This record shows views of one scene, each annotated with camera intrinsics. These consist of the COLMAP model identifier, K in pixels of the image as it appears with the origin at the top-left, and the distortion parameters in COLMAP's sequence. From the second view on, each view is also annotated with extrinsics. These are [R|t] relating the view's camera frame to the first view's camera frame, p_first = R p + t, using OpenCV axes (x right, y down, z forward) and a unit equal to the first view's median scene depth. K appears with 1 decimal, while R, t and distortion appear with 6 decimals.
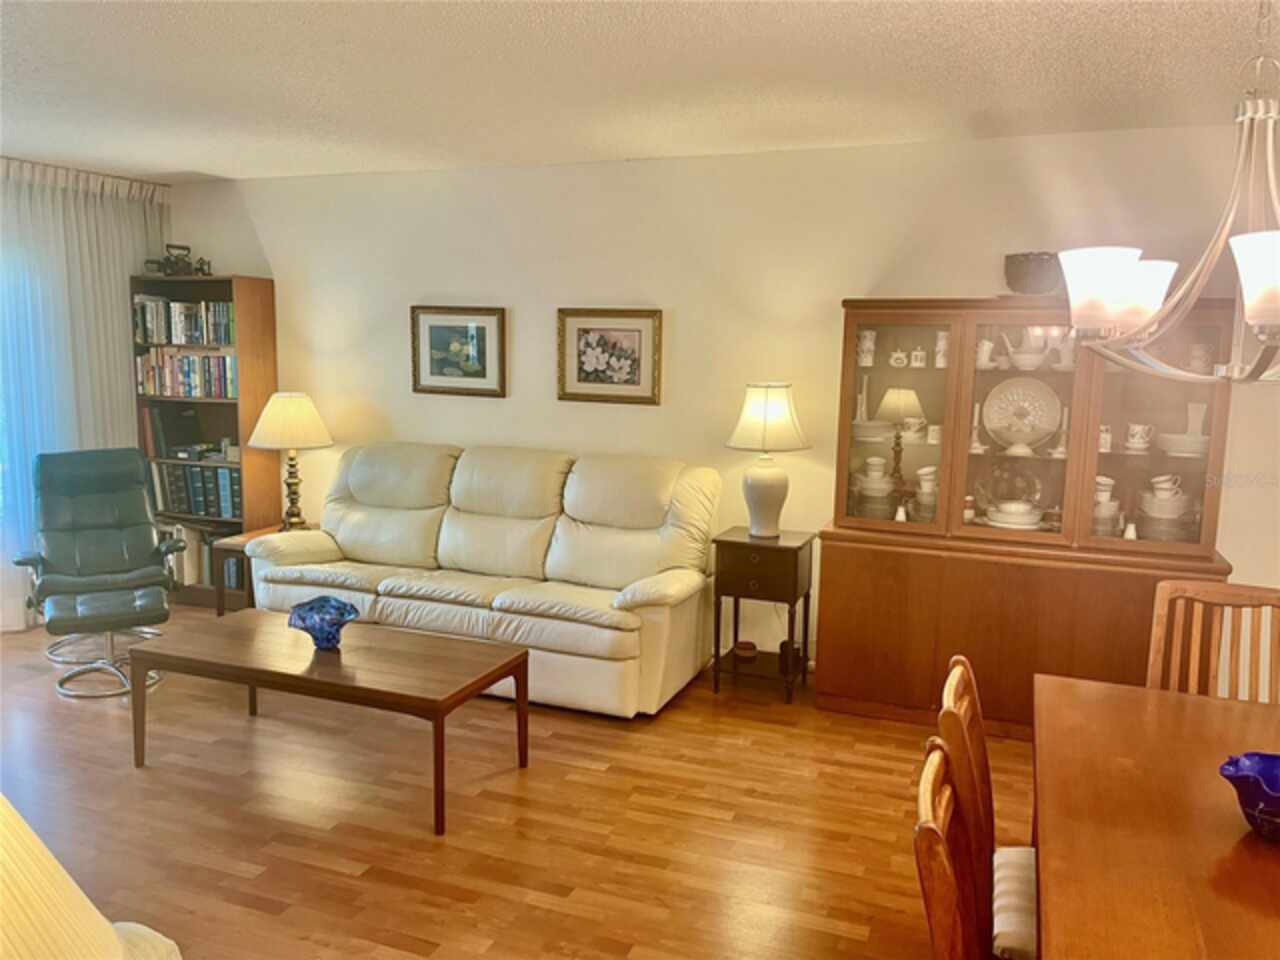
lens RADIAL K [[963.2, 0, 645.5], [0, 963.2, 479.8], [0, 0, 1]] dist [0.065296, -0.090514]
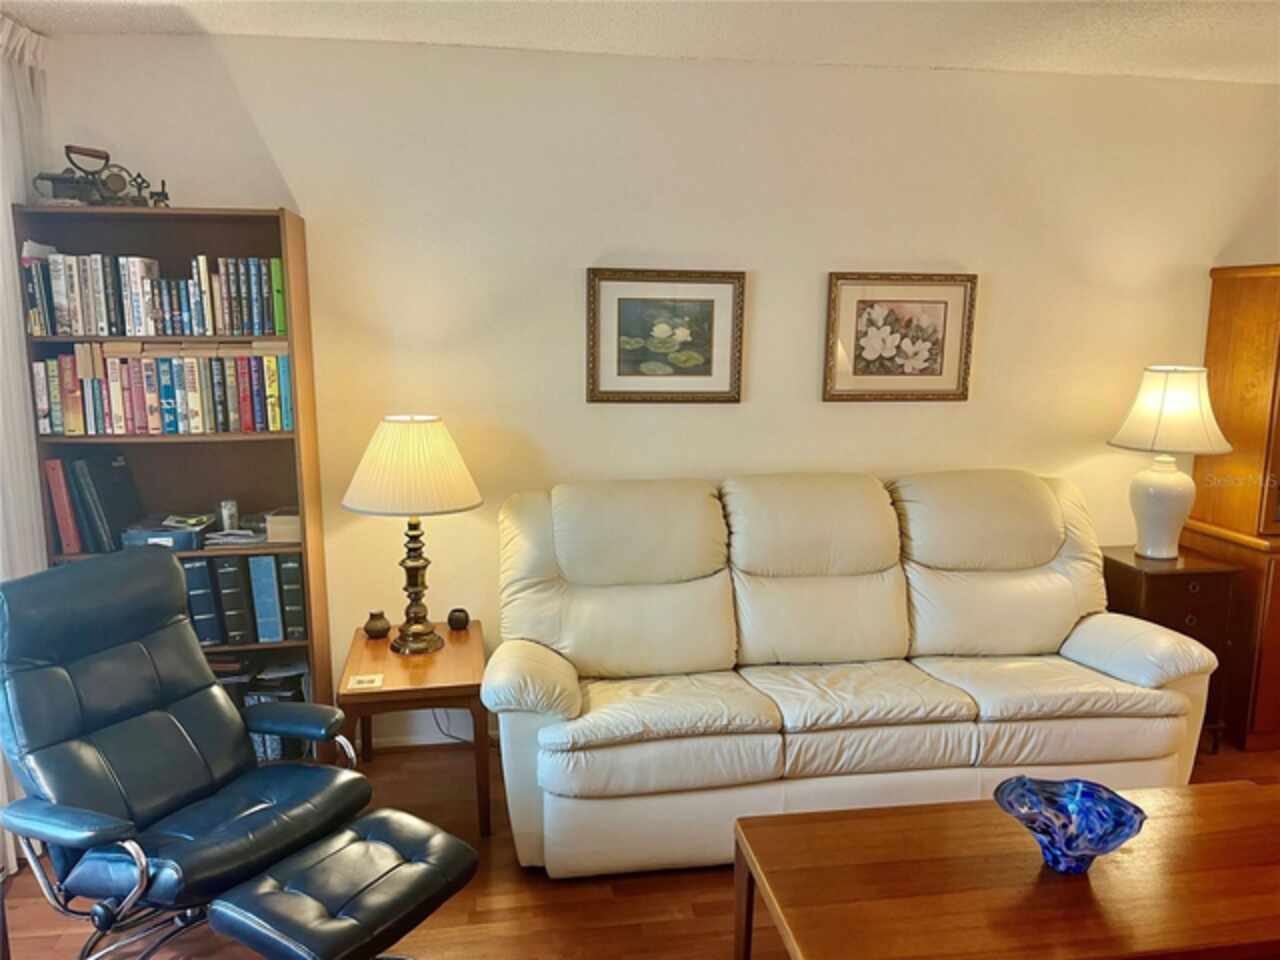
lens RADIAL K [[963.2, 0, 636.9], [0, 963.2, 488.5], [0, 0, 1]] dist [0.065296, -0.090514]
pose [[0.865993, -0.100007, 0.489954, -0.552881], [0.084086, 0.994969, 0.054466, -0.067619], [-0.492936, -0.005969, 0.870045, 0.434653]]
